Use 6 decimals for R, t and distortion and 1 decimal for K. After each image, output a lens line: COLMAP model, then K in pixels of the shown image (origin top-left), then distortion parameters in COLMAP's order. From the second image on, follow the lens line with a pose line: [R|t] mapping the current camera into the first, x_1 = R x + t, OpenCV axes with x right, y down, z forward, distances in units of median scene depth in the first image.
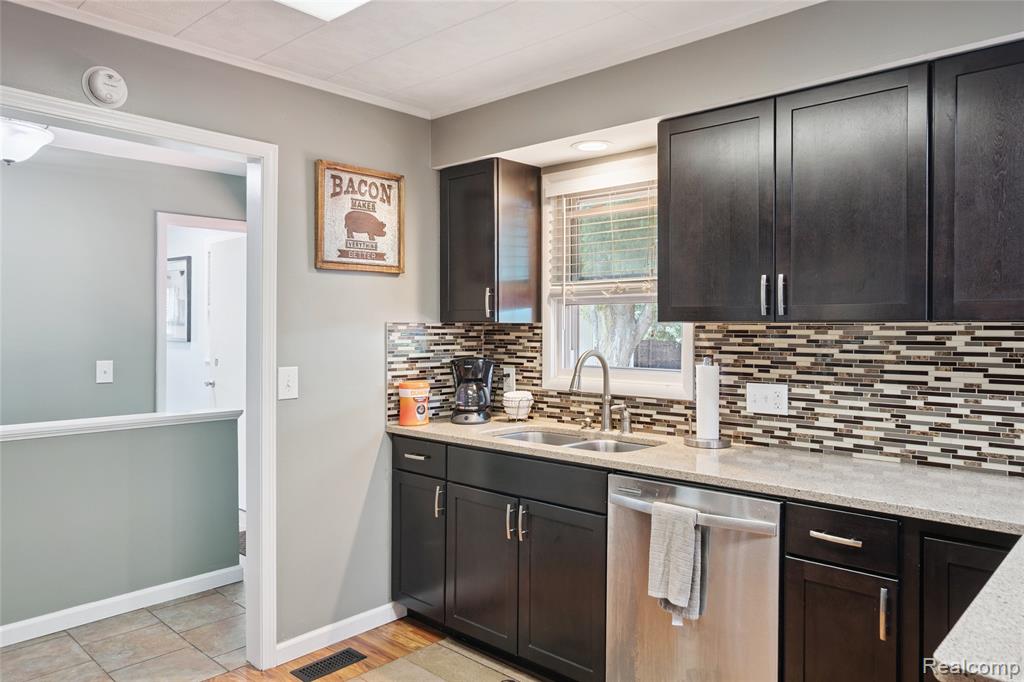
lens RADIAL K [[710.8, 0, 513.3], [0, 710.8, 331.1], [0, 0, 1]] dist [-0.014068, 0.019634]
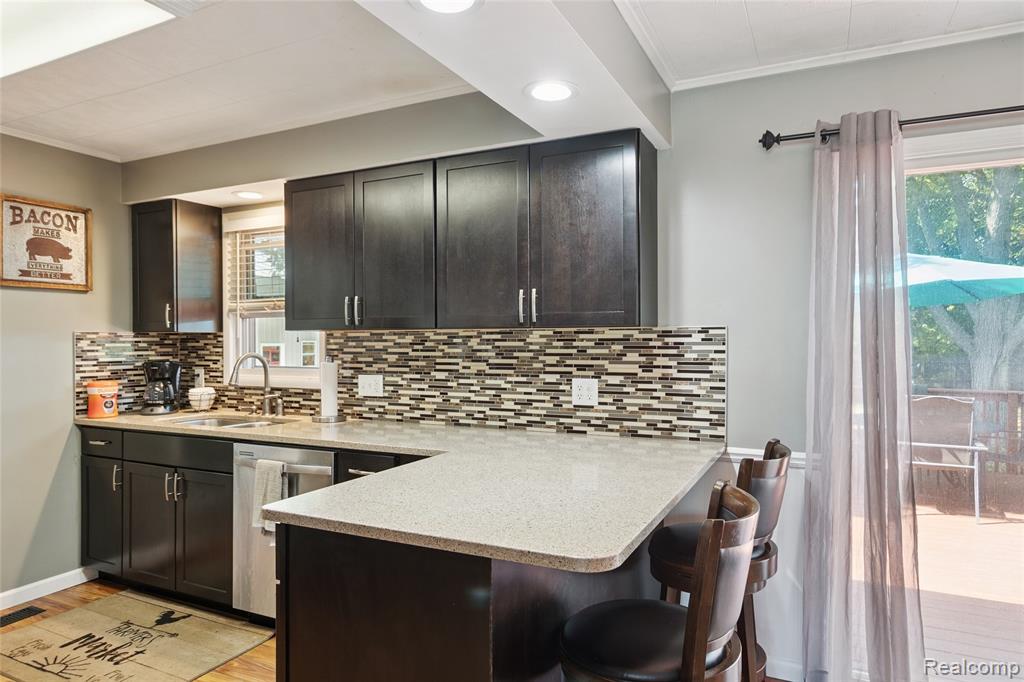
lens RADIAL K [[633.5, 0, 517.8], [0, 633.5, 345.0], [0, 0, 1]] dist [-0.010963, 0.005961]
pose [[0.956779, -0.007290, 0.290725, 0.243008], [0.006908, 0.999973, 0.002340, 0.013289], [-0.290735, -0.000231, 0.956804, -0.243701]]
